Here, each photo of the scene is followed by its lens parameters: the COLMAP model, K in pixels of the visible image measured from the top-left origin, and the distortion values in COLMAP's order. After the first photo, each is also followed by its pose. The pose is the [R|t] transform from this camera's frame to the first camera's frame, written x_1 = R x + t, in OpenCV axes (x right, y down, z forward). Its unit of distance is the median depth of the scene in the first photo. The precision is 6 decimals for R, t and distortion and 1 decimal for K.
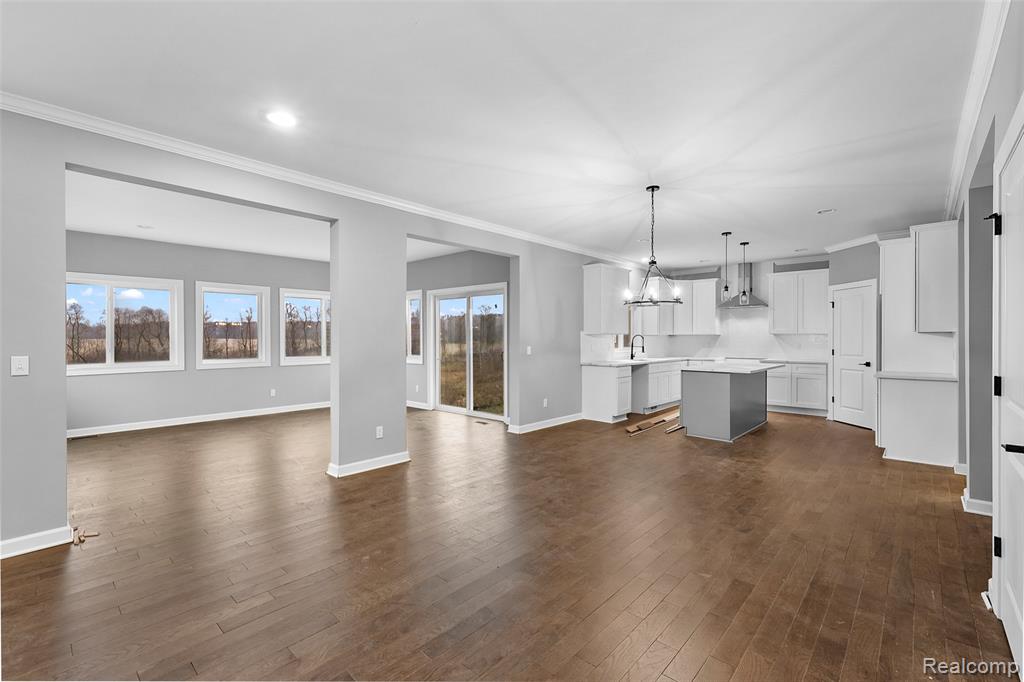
lens RADIAL K [[450.4, 0, 513.9], [0, 450.4, 340.2], [0, 0, 1]] dist [0.001307, -0.000325]
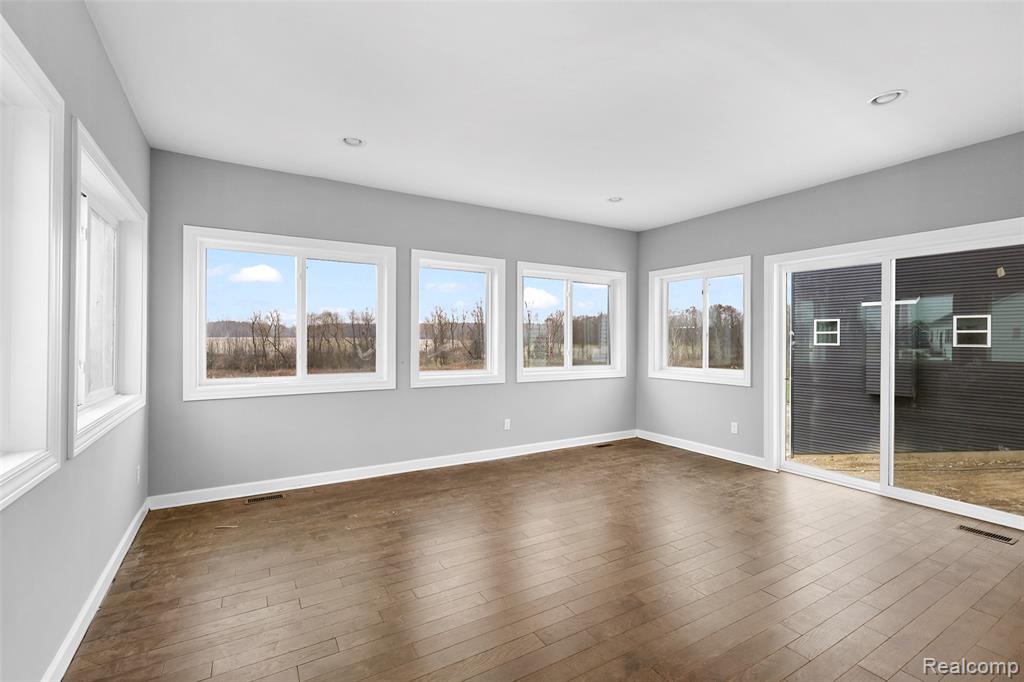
lens RADIAL K [[450.4, 0, 509.1], [0, 450.4, 339.2], [0, 0, 1]] dist [0.001307, -0.000325]
pose [[0.956272, 0.006986, -0.292394, -0.342473], [-0.008305, 0.999960, -0.003268, -0.002655], [0.292360, 0.005553, 0.956292, 0.380396]]
